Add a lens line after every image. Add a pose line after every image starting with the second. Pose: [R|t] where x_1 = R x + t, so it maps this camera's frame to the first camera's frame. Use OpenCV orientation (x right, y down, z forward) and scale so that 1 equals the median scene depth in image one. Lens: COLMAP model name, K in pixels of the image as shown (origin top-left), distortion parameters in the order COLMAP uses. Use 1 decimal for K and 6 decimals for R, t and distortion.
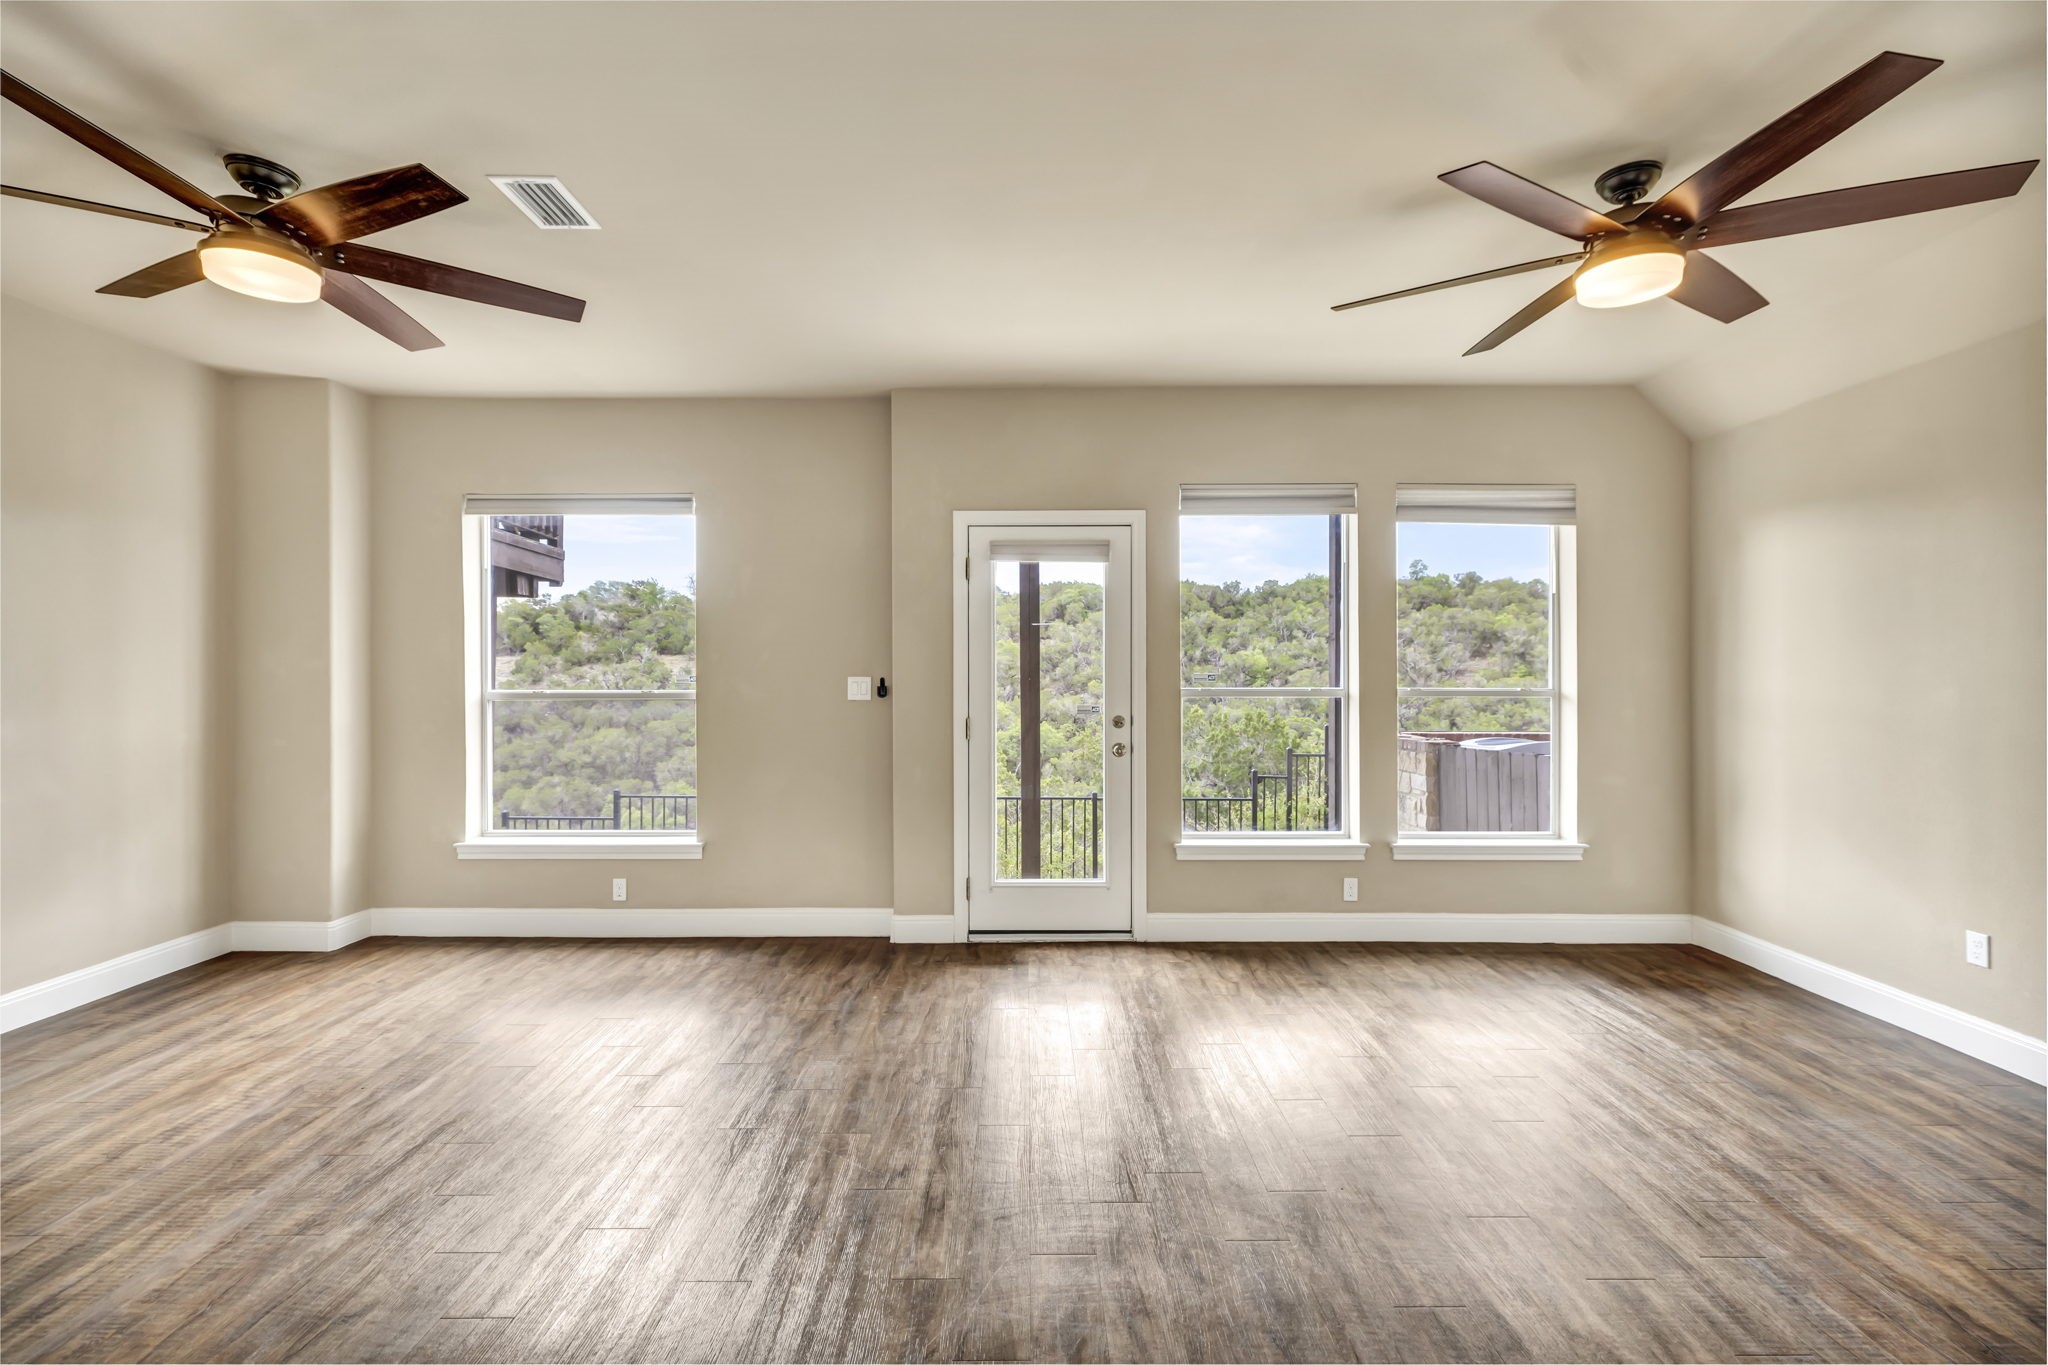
lens RADIAL K [[901.8, 0, 1031.2], [0, 901.8, 677.6], [0, 0, 1]] dist [0.005834, -0.000868]
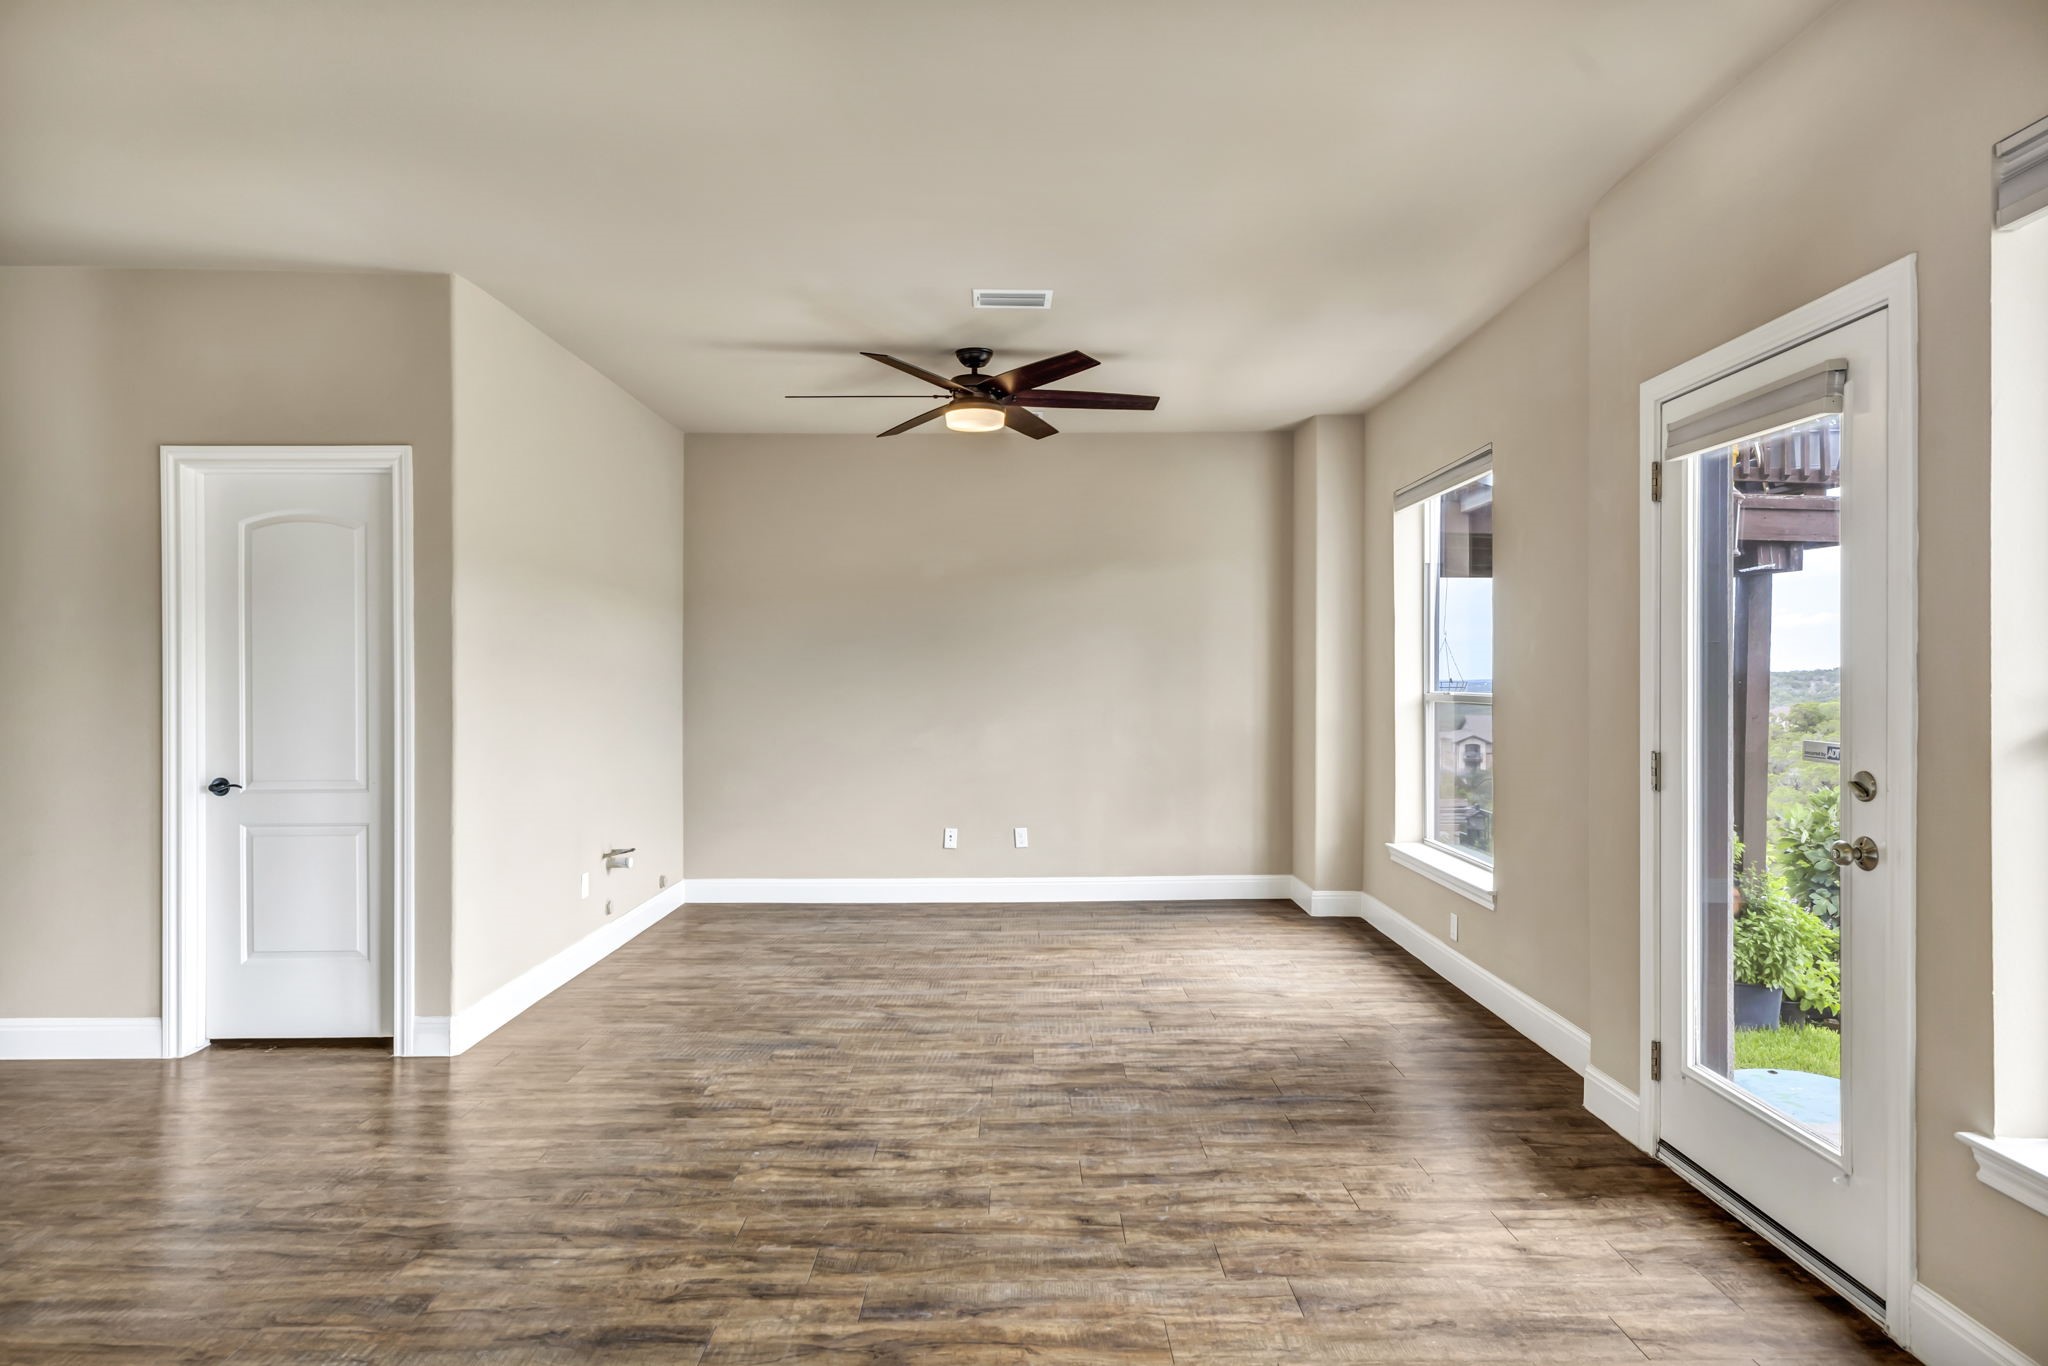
lens RADIAL K [[1116.6, 0, 1033.0], [0, 1116.6, 683.4], [0, 0, 1]] dist [0.002688, -0.000009]
pose [[0.008911, 0.007637, -0.999931, 0.591674], [-0.002320, 0.999968, 0.007616, -0.001488], [0.999958, 0.002252, 0.008928, 0.594122]]
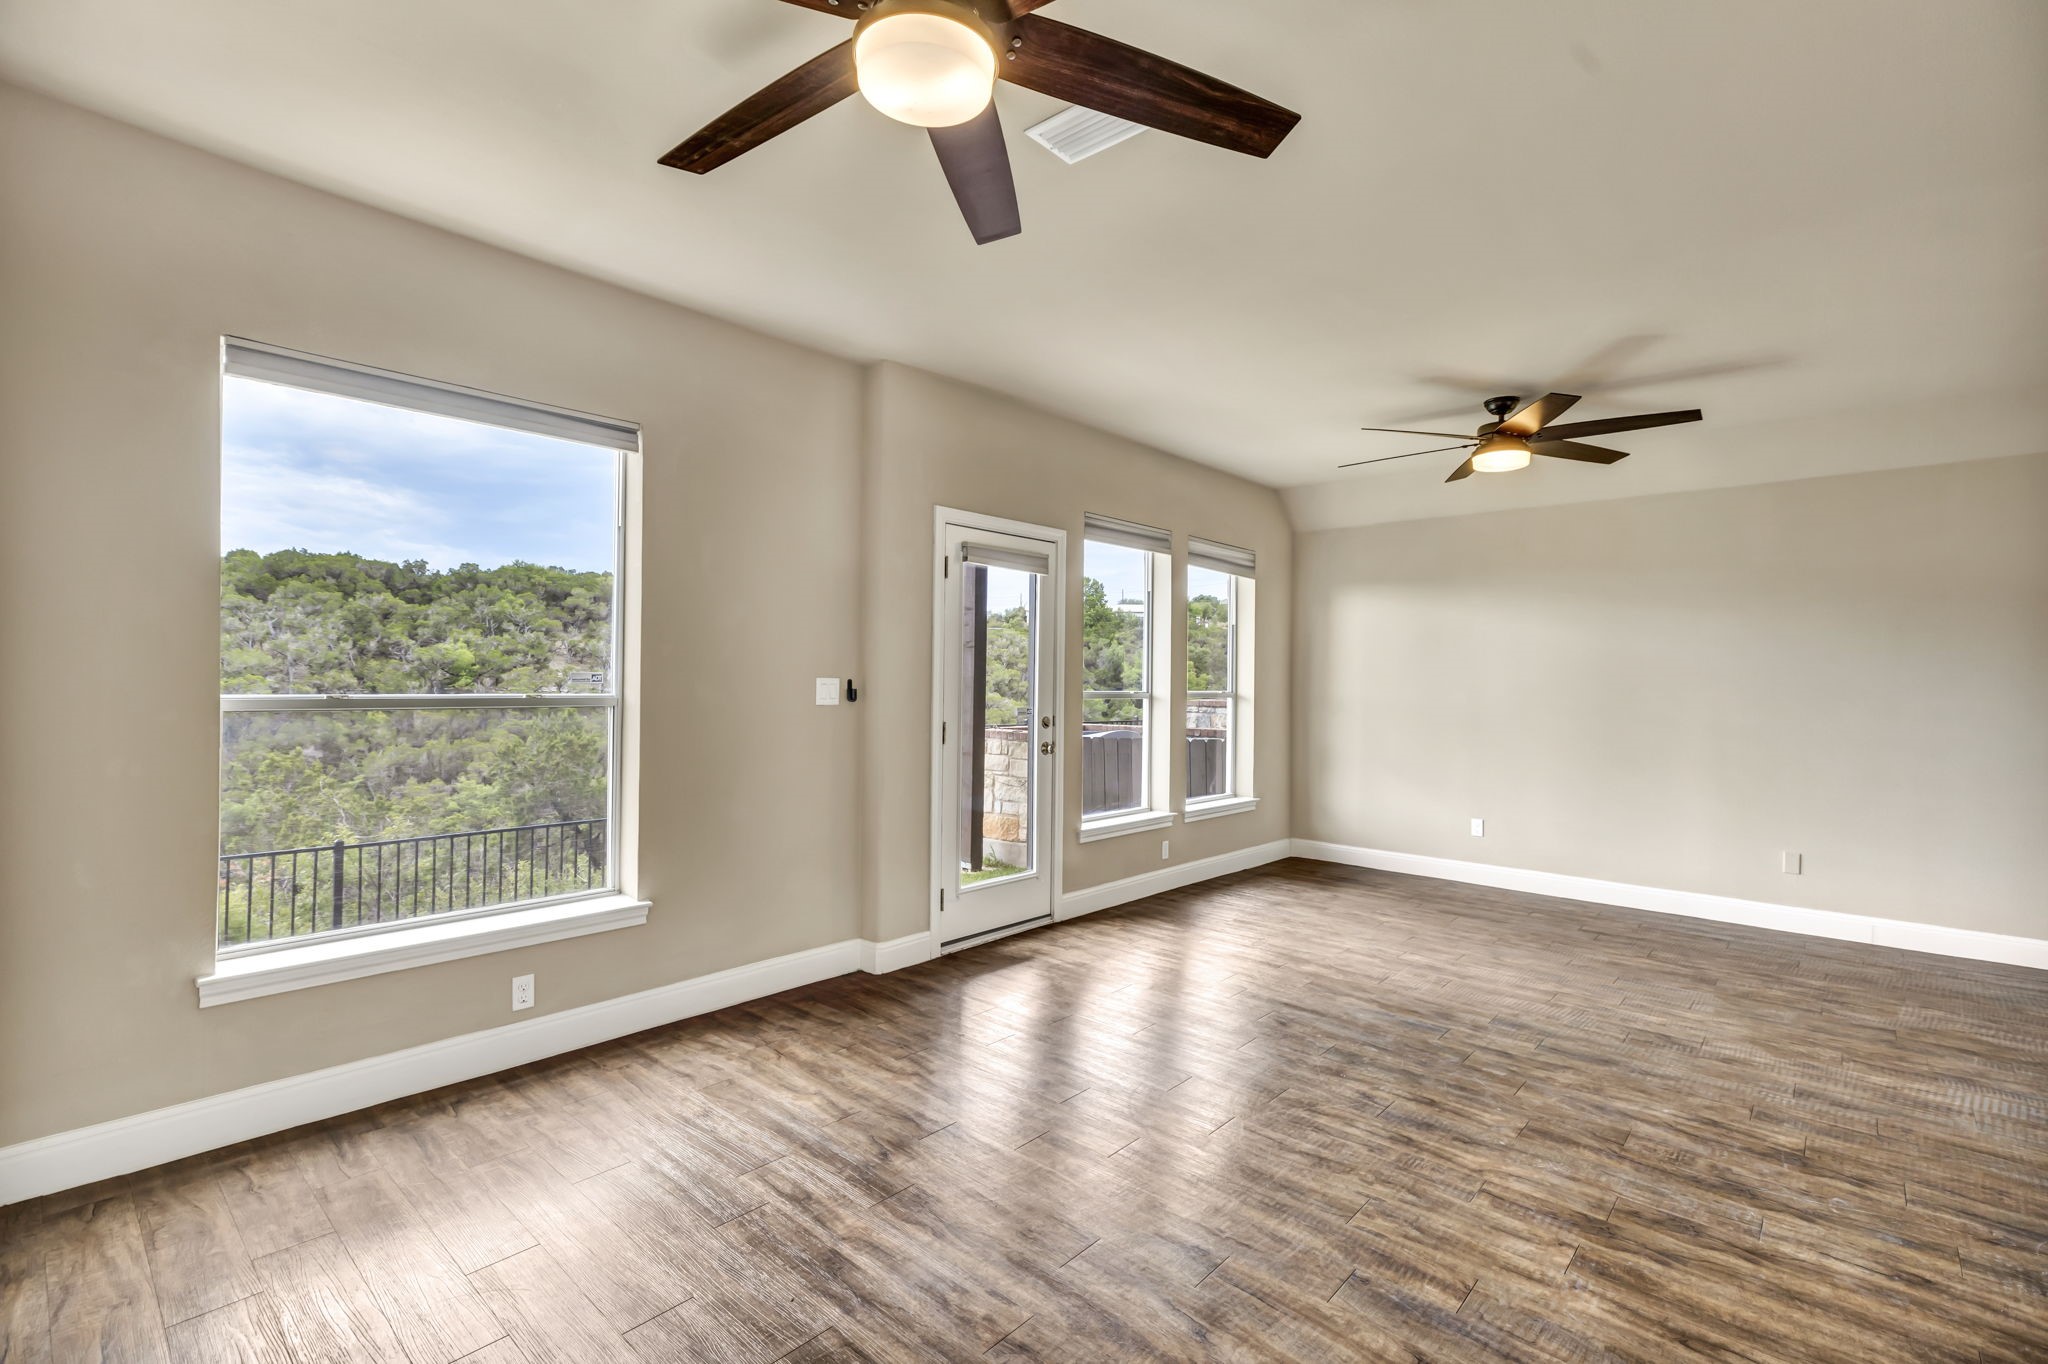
lens RADIAL K [[915.3, 0, 1028.3], [0, 915.3, 675.8], [0, 0, 1]] dist [0.003484, 0.000402]
pose [[0.674962, 0.012556, 0.737746, -0.707271], [-0.011413, 0.999913, -0.006576, 0.000675], [-0.737764, -0.003982, 0.675047, 0.267069]]
